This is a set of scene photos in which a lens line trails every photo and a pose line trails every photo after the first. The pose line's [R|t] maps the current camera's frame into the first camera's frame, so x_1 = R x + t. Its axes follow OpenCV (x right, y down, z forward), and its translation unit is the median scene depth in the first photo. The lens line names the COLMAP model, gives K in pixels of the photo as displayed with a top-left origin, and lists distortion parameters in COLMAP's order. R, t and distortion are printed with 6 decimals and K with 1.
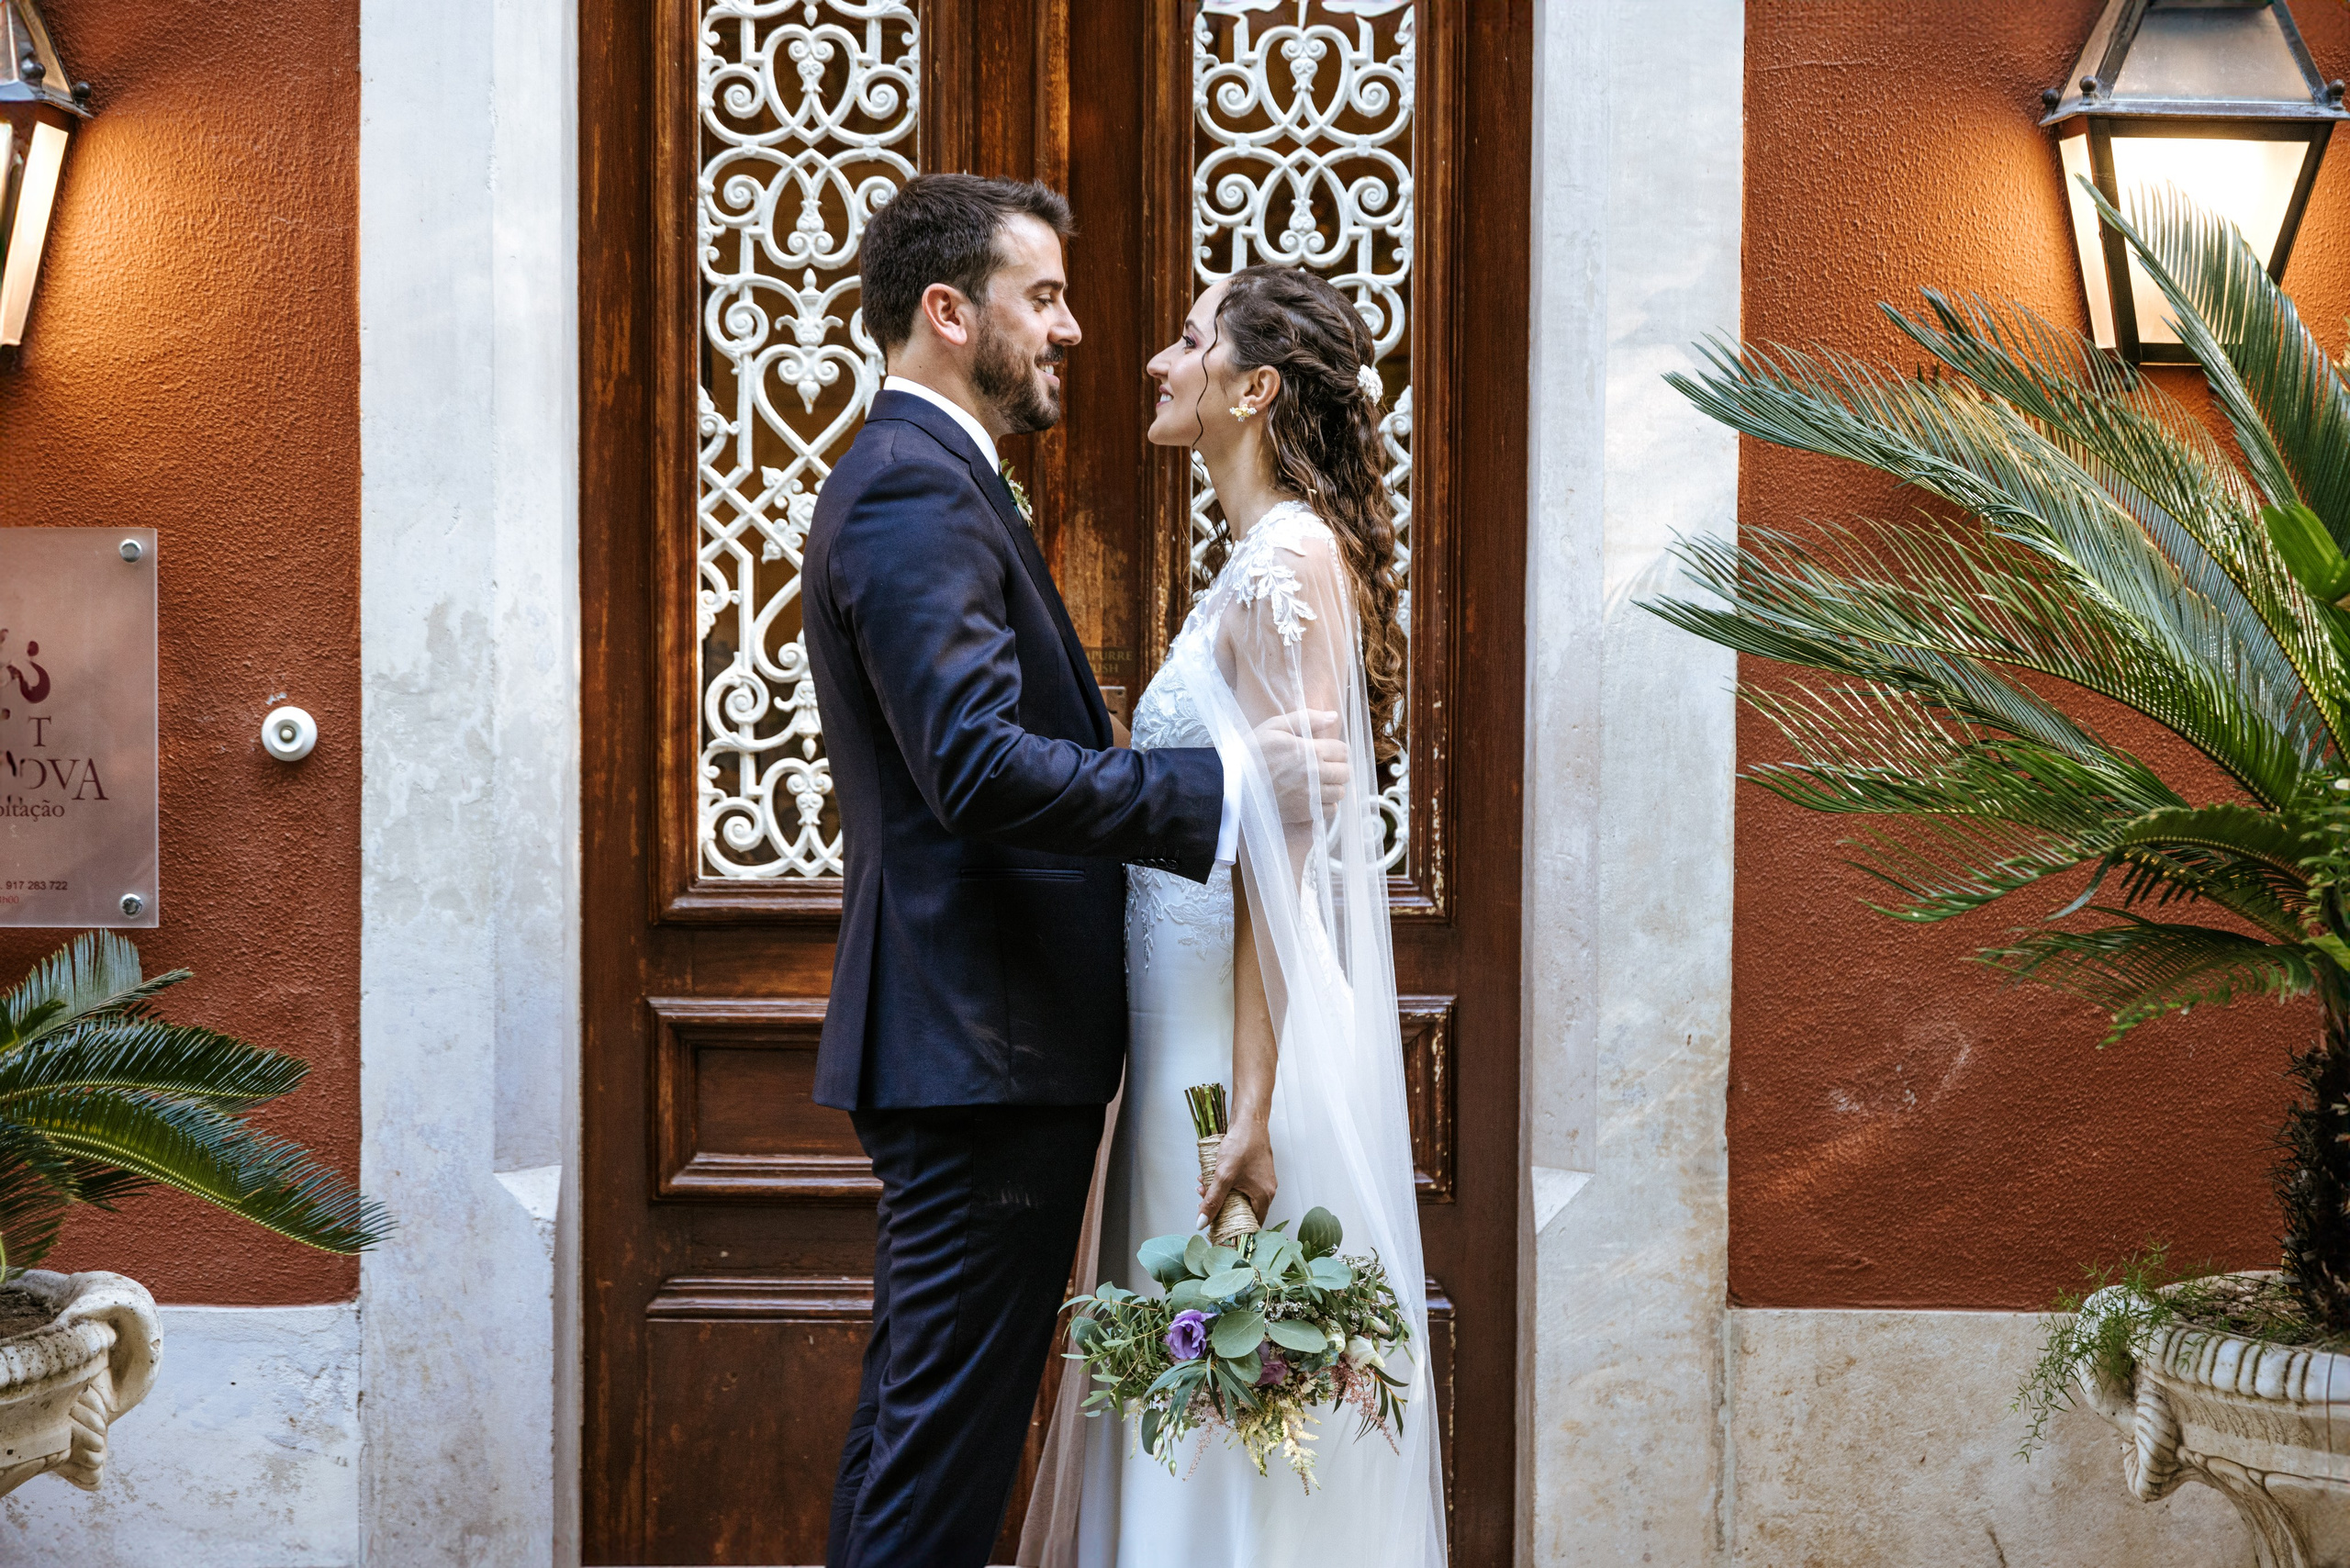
lens RADIAL K [[4533.1, 0, 1175.0], [0, 4533.1, 784.0], [0, 0, 1]] dist [0.009611, 0.162080]
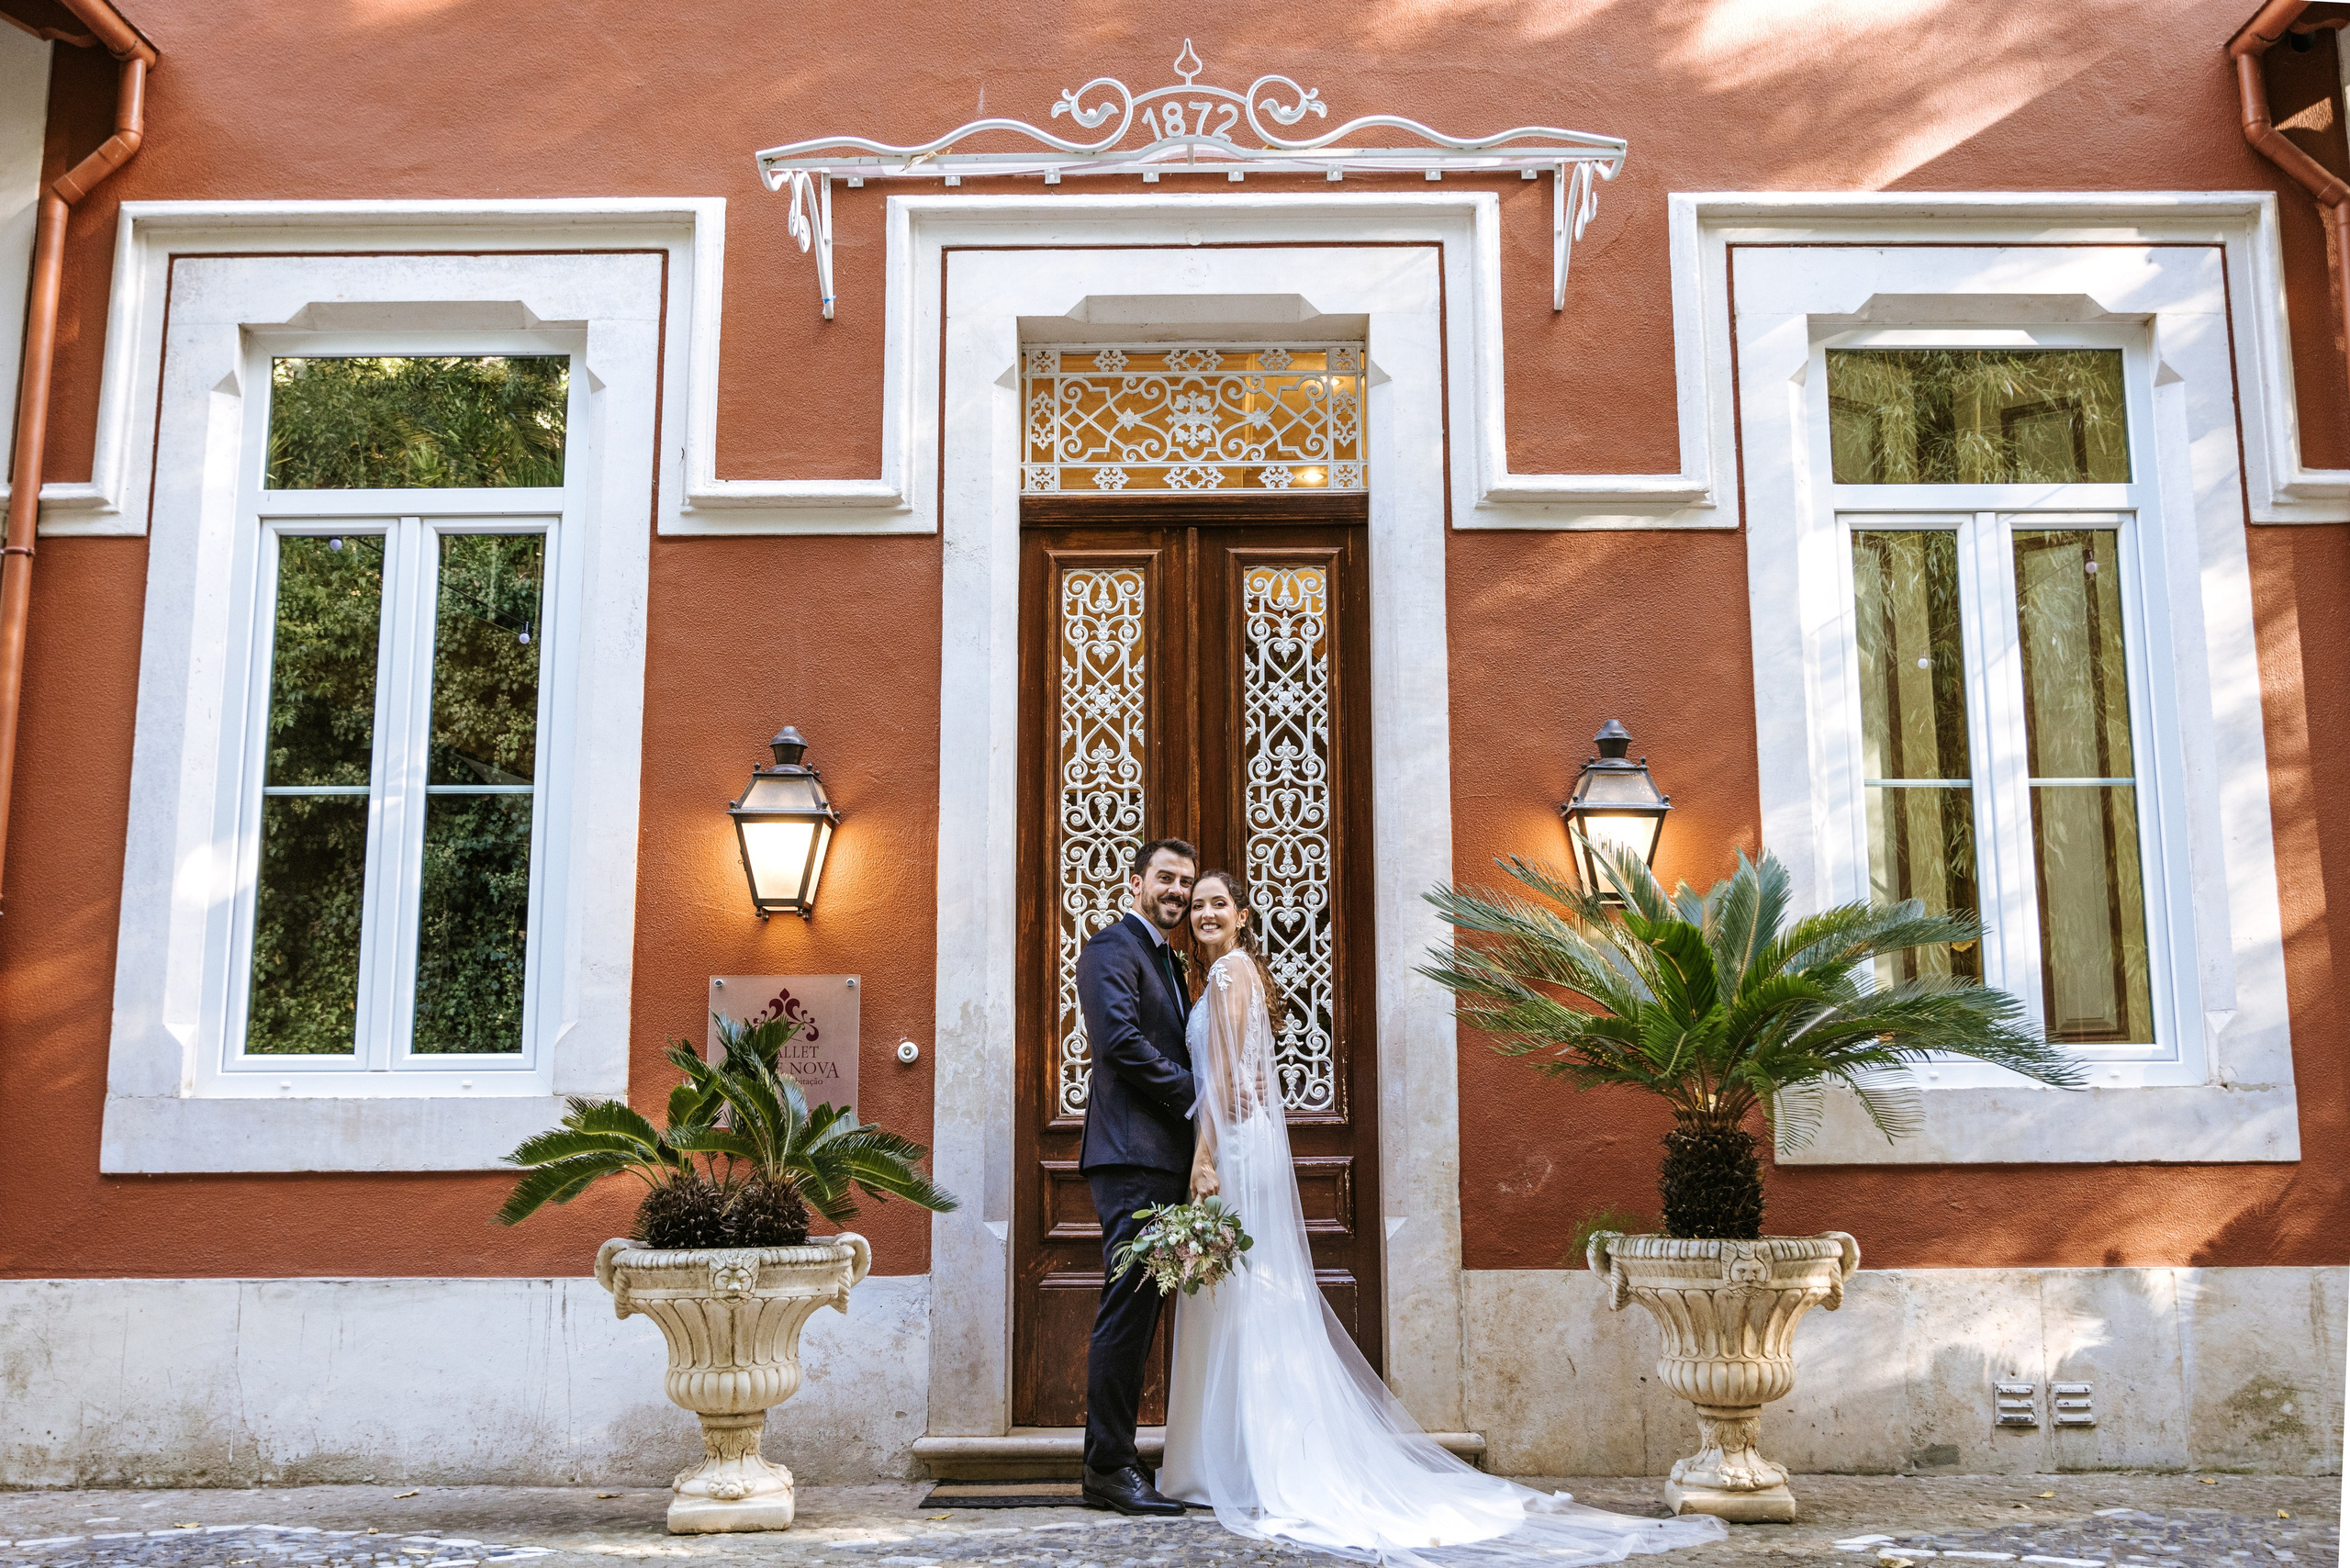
lens RADIAL K [[2280.4, 0, 1175.0], [0, 2280.4, 784.0], [0, 0, 1]] dist [0.003333, 0.000623]
pose [[0.999740, -0.013452, -0.018415, -0.013246], [0.008976, 0.974432, -0.224504, 0.135197], [0.020964, 0.224280, 0.974299, -0.322556]]
